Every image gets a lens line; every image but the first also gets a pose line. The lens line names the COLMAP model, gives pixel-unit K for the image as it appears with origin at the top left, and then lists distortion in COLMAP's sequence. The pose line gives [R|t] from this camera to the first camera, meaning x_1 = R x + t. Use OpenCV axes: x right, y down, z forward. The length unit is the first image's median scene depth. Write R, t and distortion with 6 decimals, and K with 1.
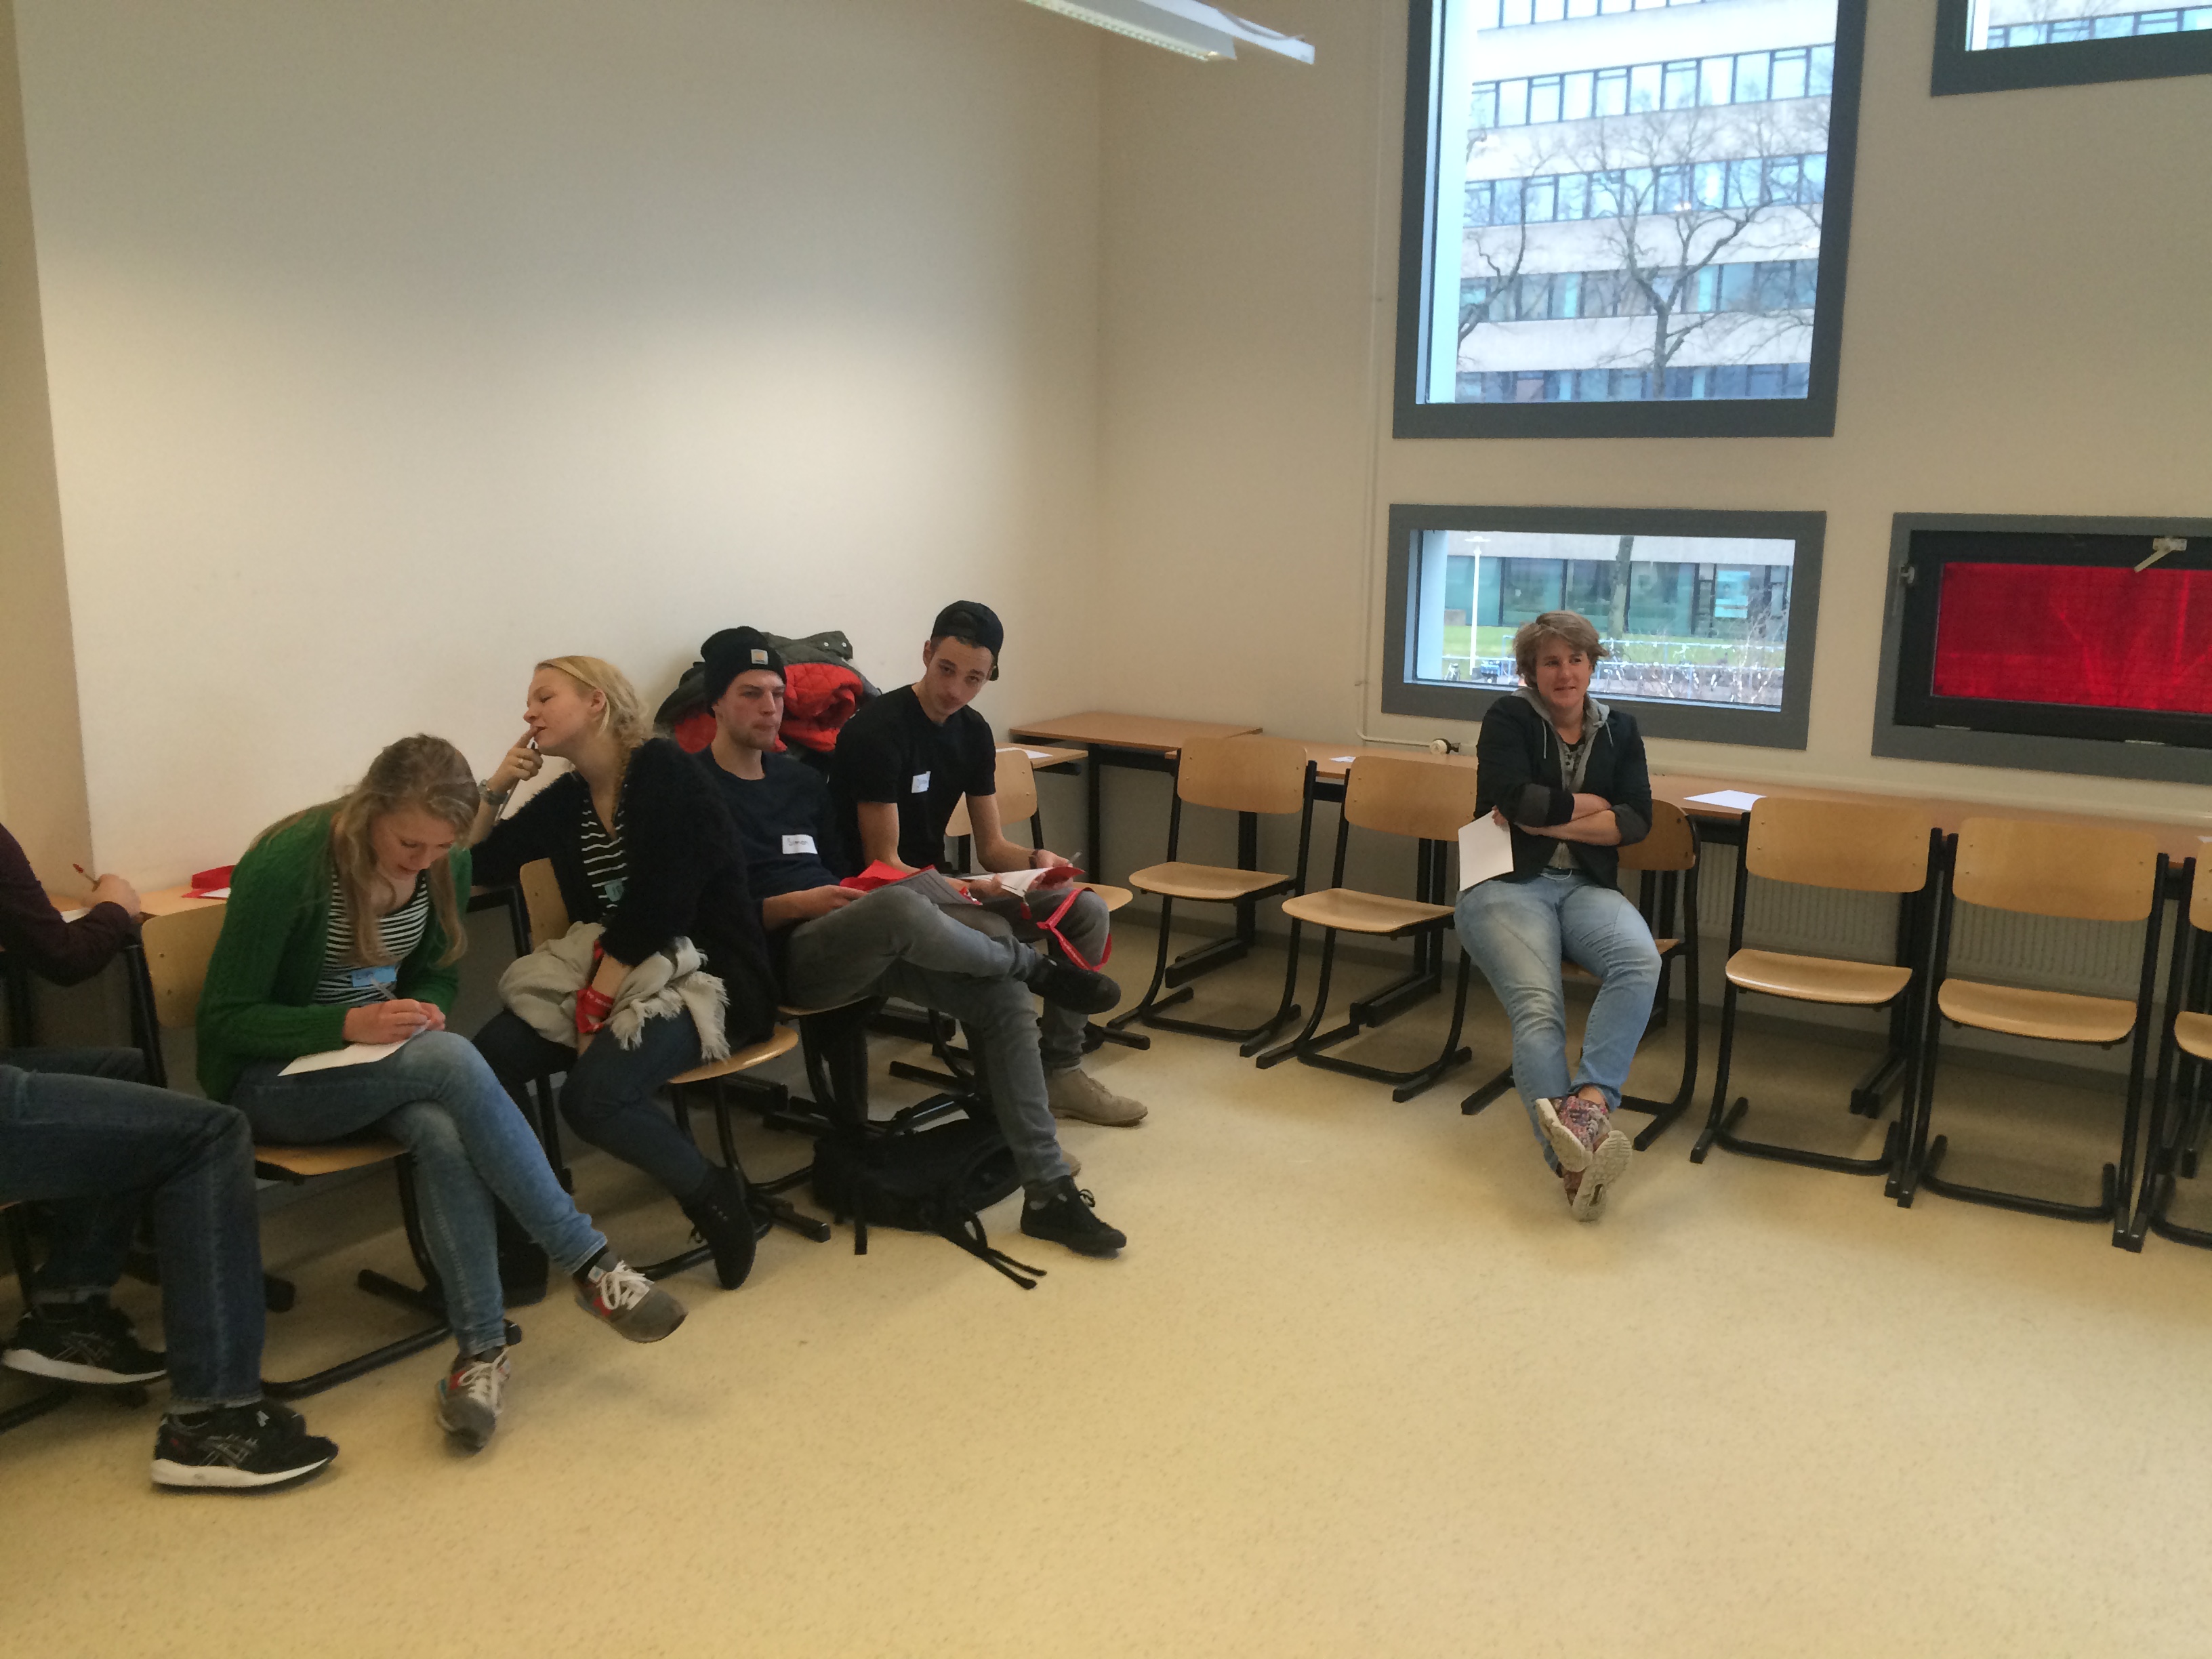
lens RADIAL K [[1872.0, 0, 1106.0], [0, 1872.0, 829.5], [0, 0, 1]] dist [0.092529, -0.149175]
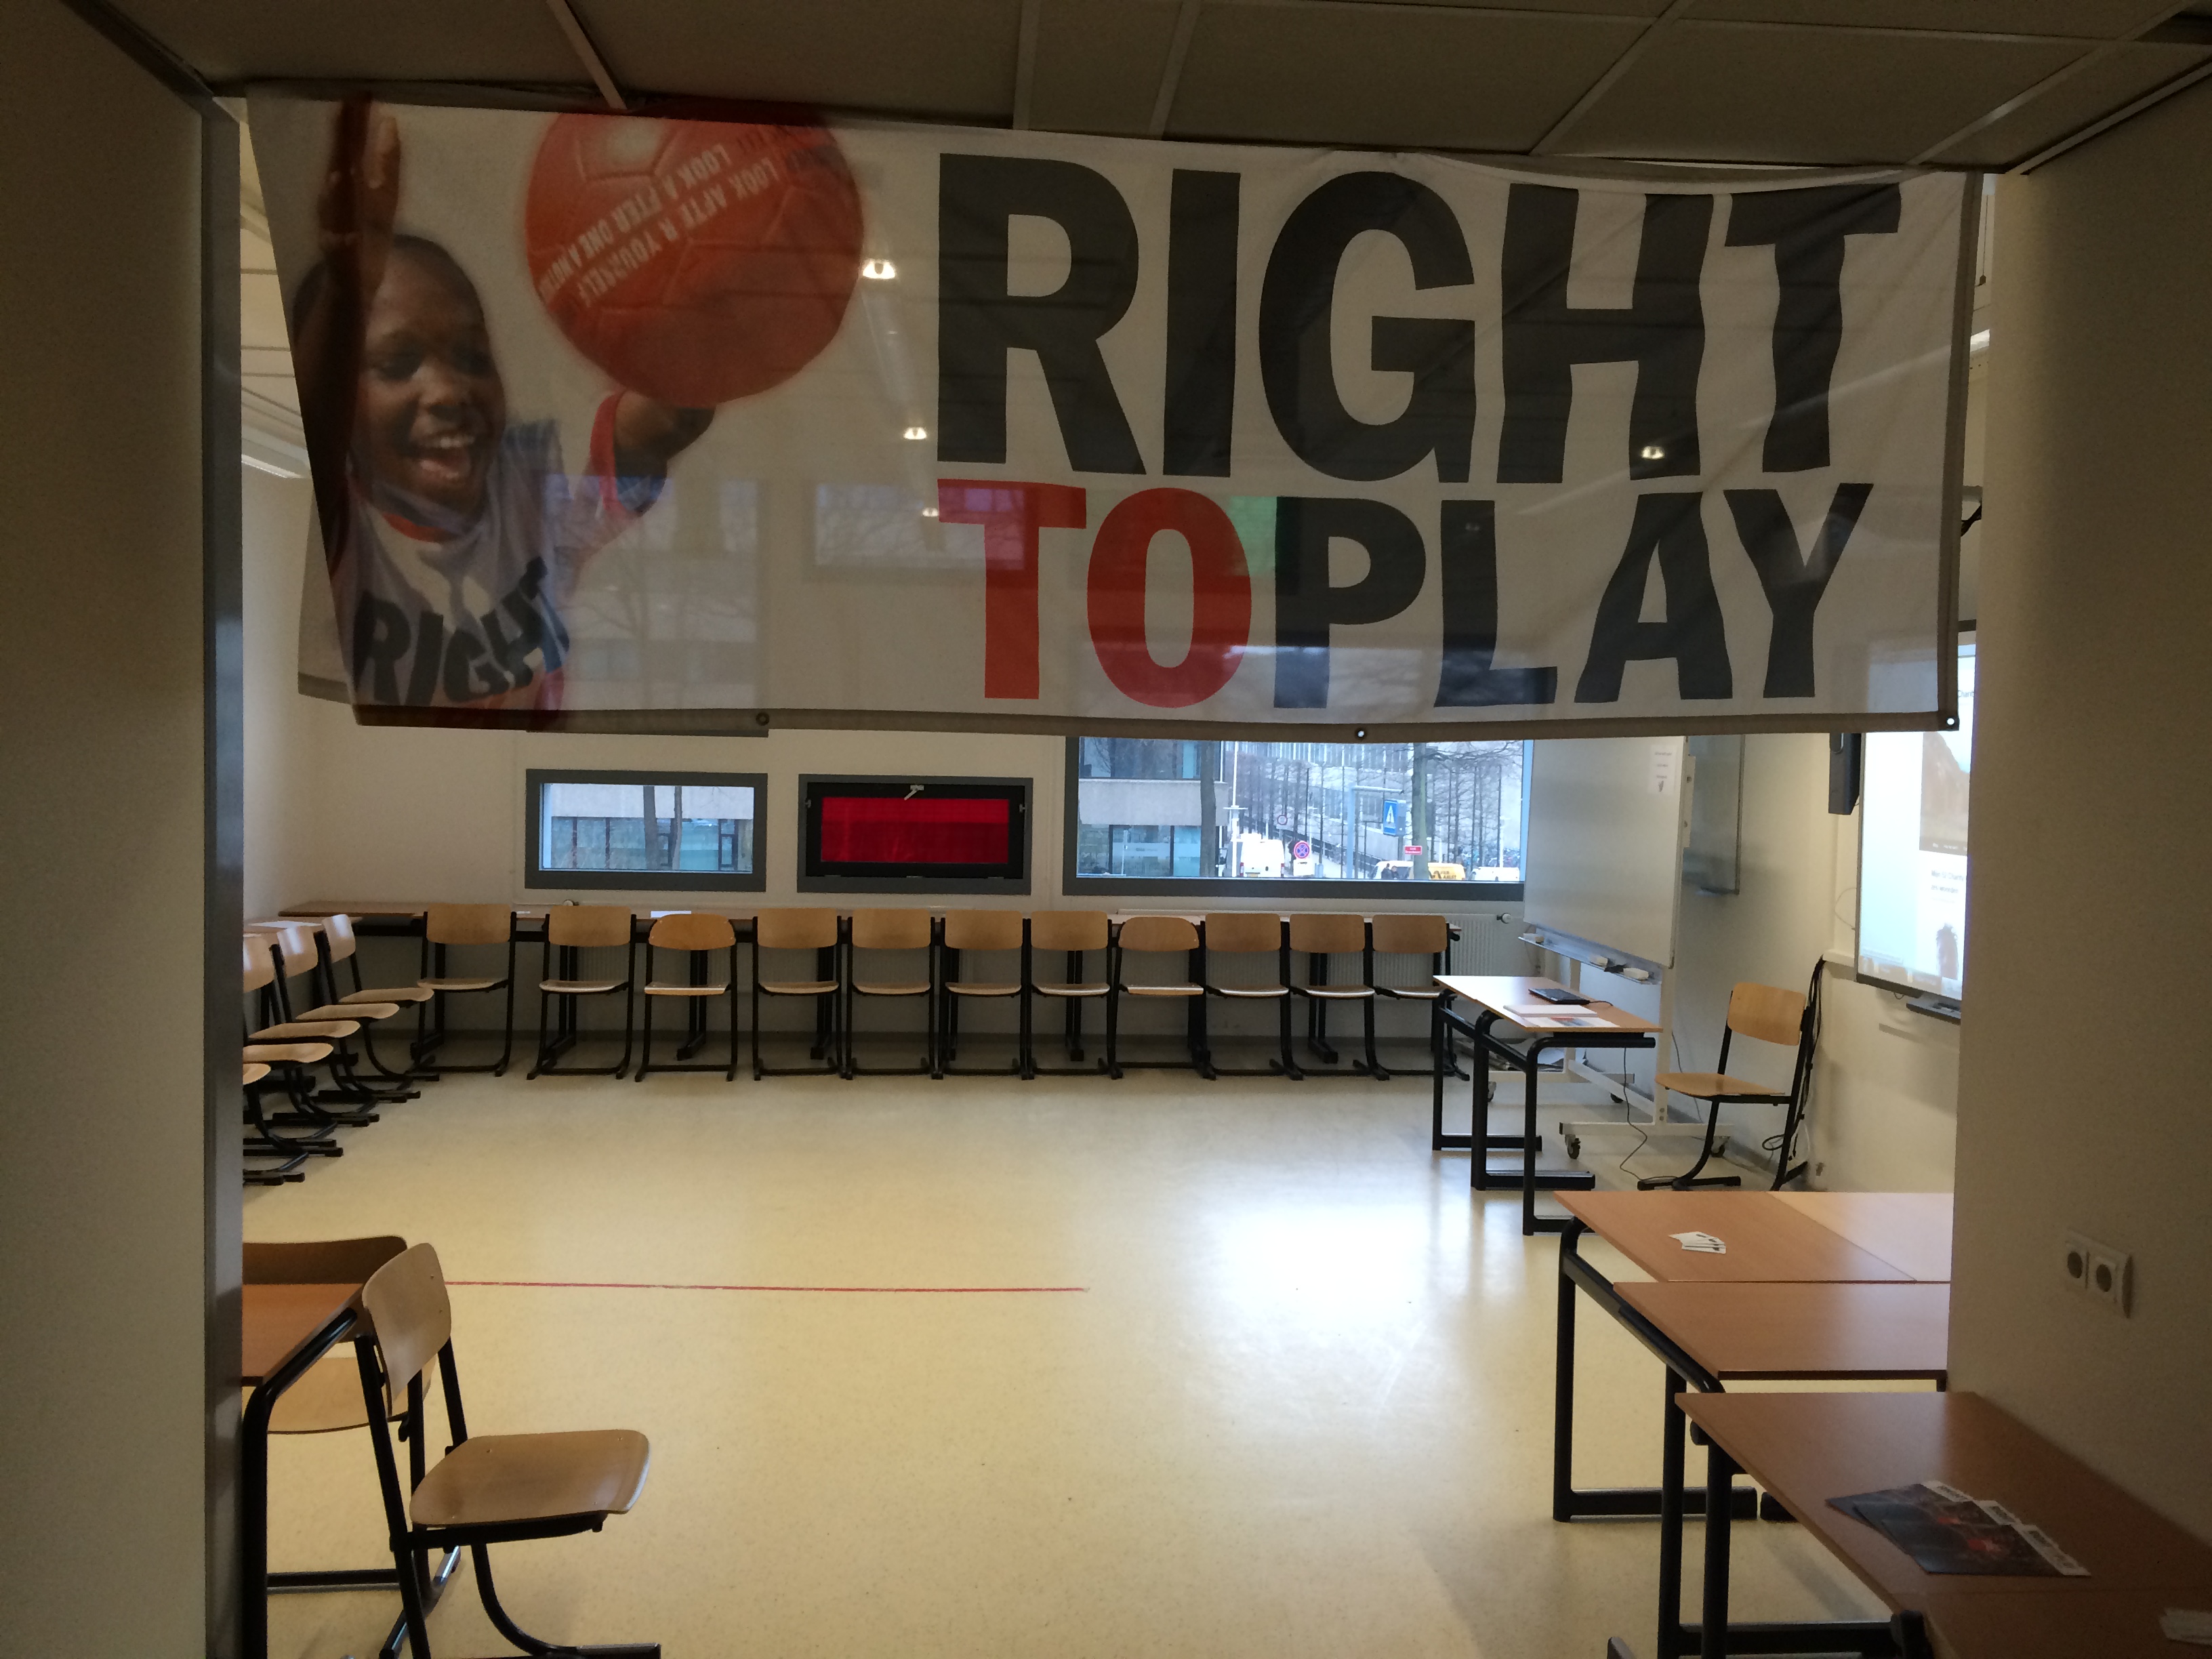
lens RADIAL K [[1872.0, 0, 1106.0], [0, 1872.0, 829.5], [0, 0, 1]] dist [0.092529, -0.149175]
pose [[0.784806, -0.025255, 0.619226, -0.604255], [0.106871, 0.989716, -0.095082, 0.126571], [-0.610457, 0.140798, 0.779435, -0.814100]]
